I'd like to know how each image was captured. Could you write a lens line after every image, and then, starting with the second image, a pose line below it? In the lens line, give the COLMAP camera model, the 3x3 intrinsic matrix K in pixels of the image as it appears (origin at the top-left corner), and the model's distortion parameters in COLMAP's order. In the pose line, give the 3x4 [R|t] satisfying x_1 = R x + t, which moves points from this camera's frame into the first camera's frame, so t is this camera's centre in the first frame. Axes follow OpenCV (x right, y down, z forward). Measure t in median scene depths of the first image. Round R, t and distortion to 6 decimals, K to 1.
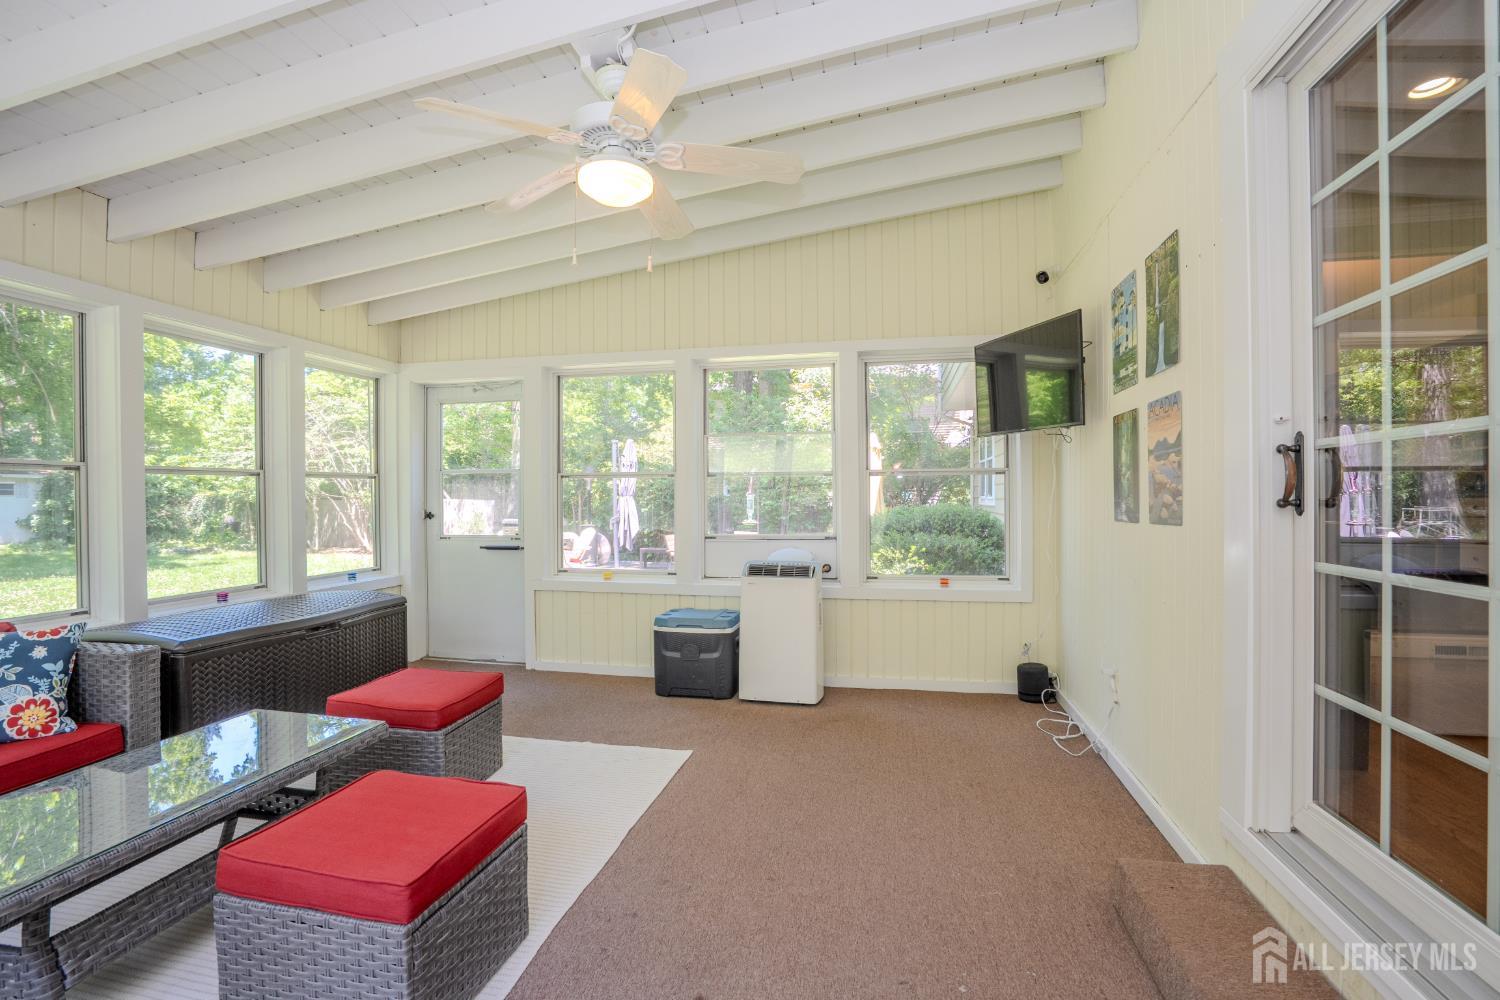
lens RADIAL K [[693.3, 0, 746.6], [0, 693.3, 499.5], [0, 0, 1]] dist [-0.048687, 0.016310]
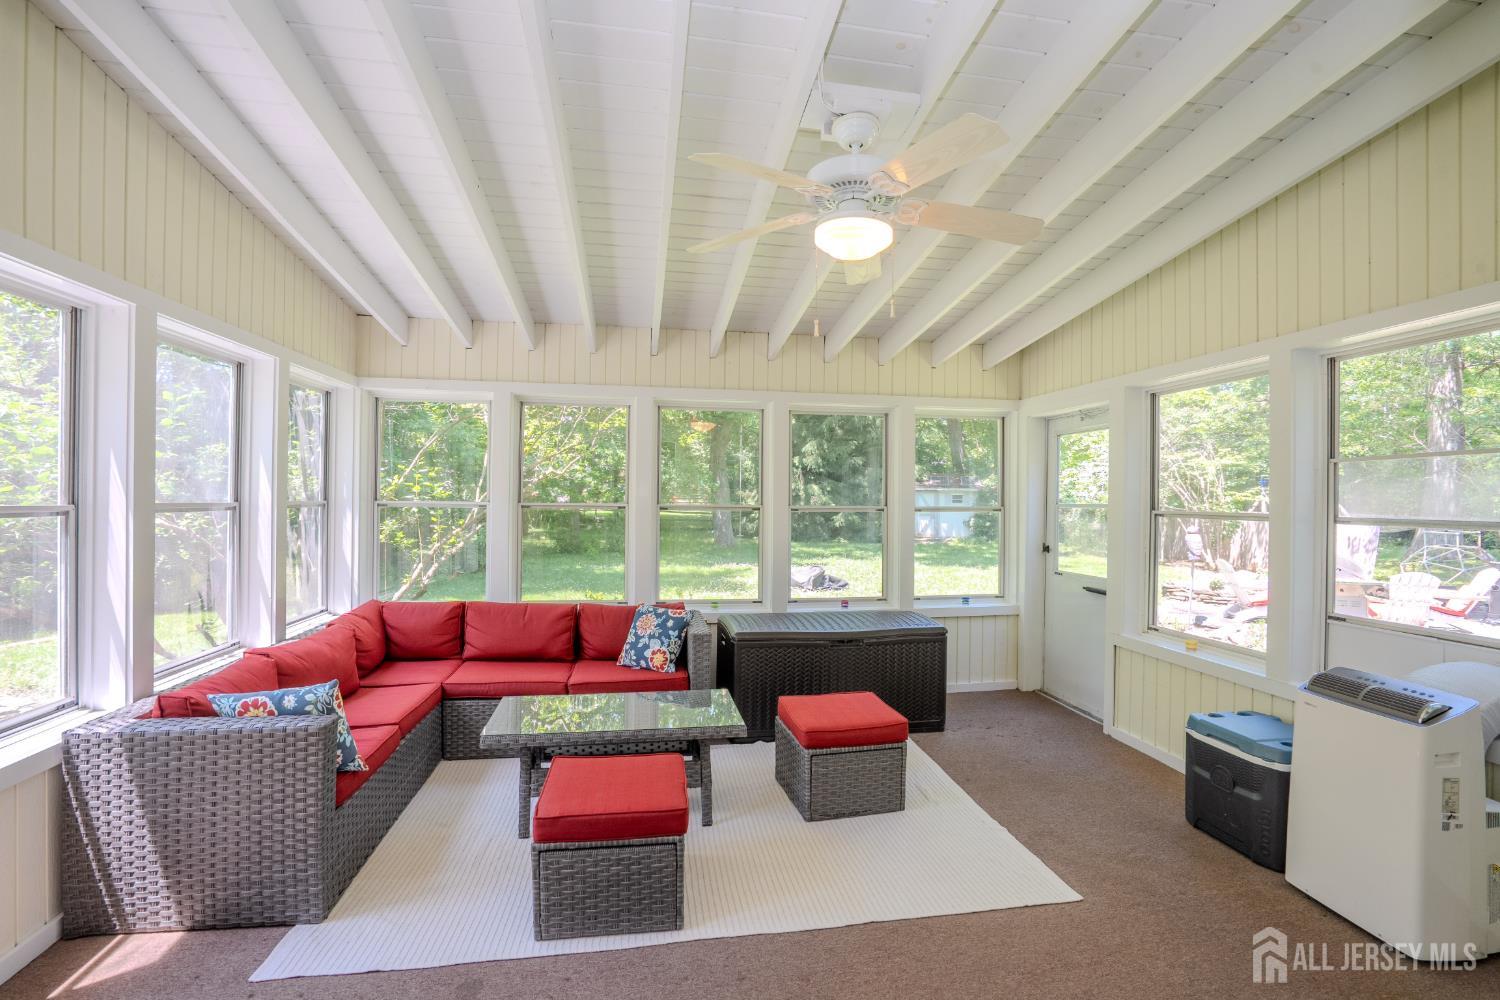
lens RADIAL K [[693.3, 0, 749.6], [0, 693.3, 498.6], [0, 0, 1]] dist [-0.048687, 0.016310]
pose [[0.352392, 0.007841, -0.935820, 0.378786], [-0.013583, 0.999902, 0.003263, -0.056846], [0.935754, 0.011562, 0.352464, 0.302476]]
